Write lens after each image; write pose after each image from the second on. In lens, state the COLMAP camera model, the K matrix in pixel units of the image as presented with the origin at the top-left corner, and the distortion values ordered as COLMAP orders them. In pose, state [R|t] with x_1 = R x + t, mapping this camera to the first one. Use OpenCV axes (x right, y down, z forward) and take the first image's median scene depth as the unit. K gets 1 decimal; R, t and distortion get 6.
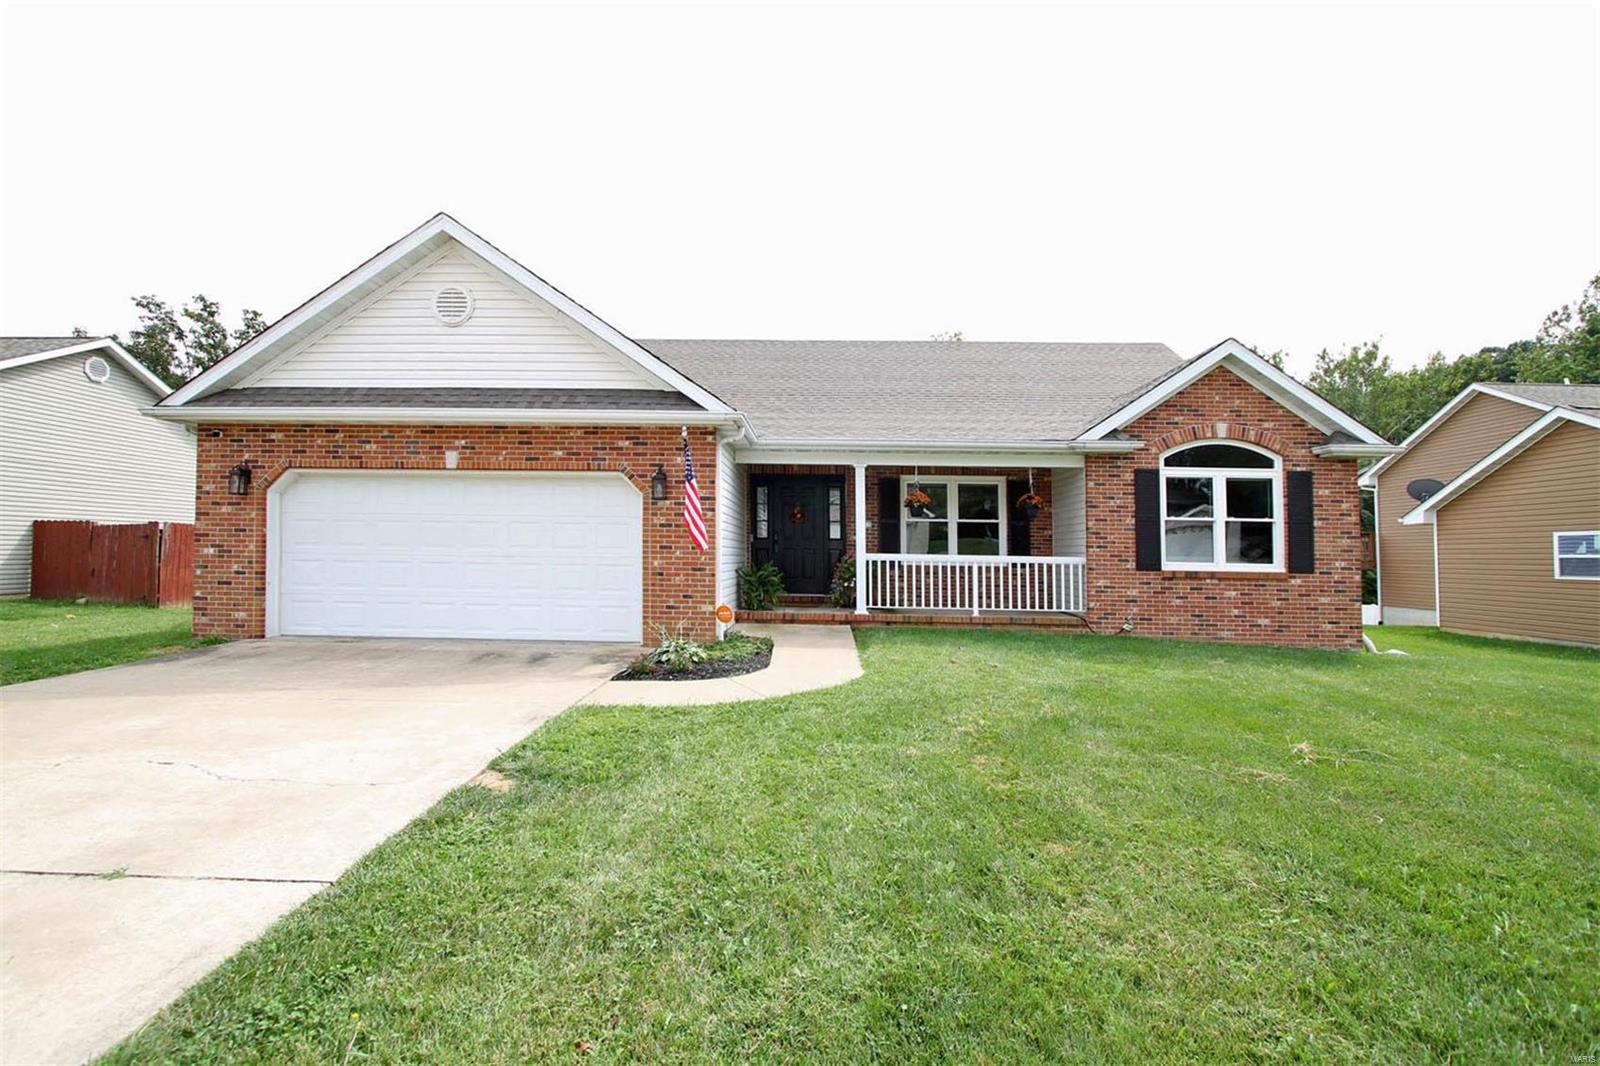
lens RADIAL K [[741.1, 0, 801.9], [0, 741.1, 529.1], [0, 0, 1]] dist [-0.015575, -0.000671]
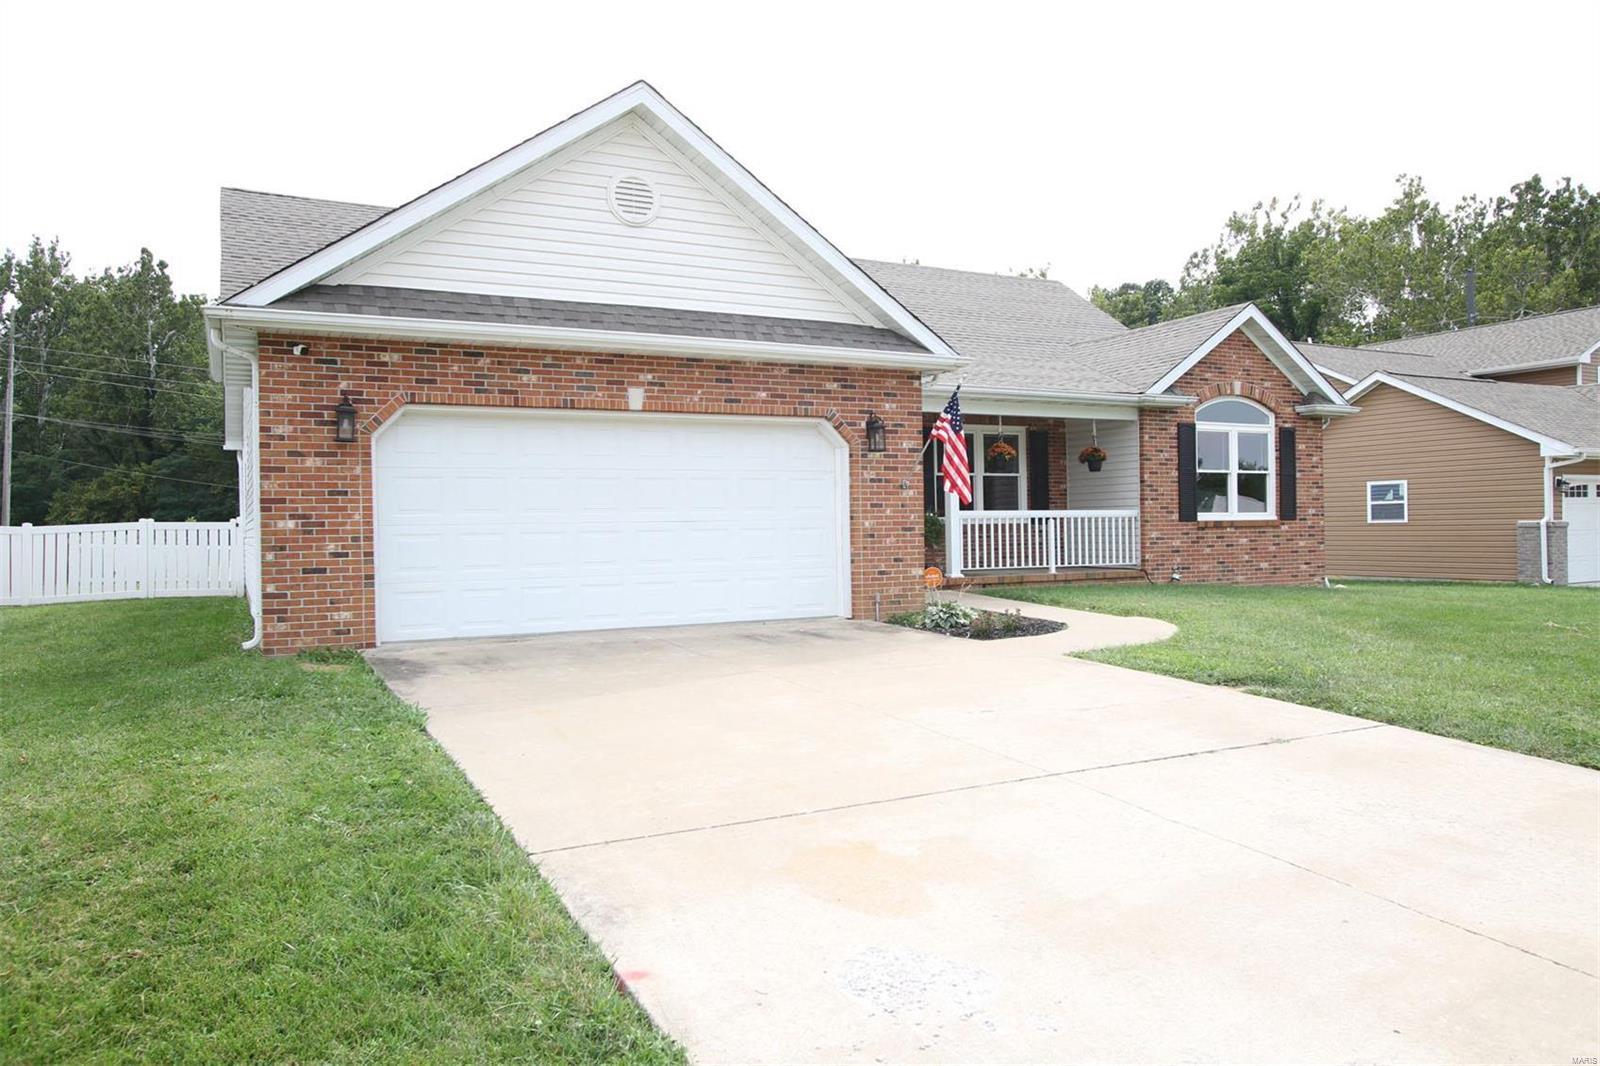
lens RADIAL K [[1088.0, 0, 789.3], [0, 1088.0, 529.7], [0, 0, 1]] dist [-0.017306, 0.006207]
pose [[0.880520, -0.029574, 0.473086, -0.754330], [0.011733, 0.999106, 0.040619, -0.000399], [-0.473864, -0.030215, 0.880079, -0.079944]]
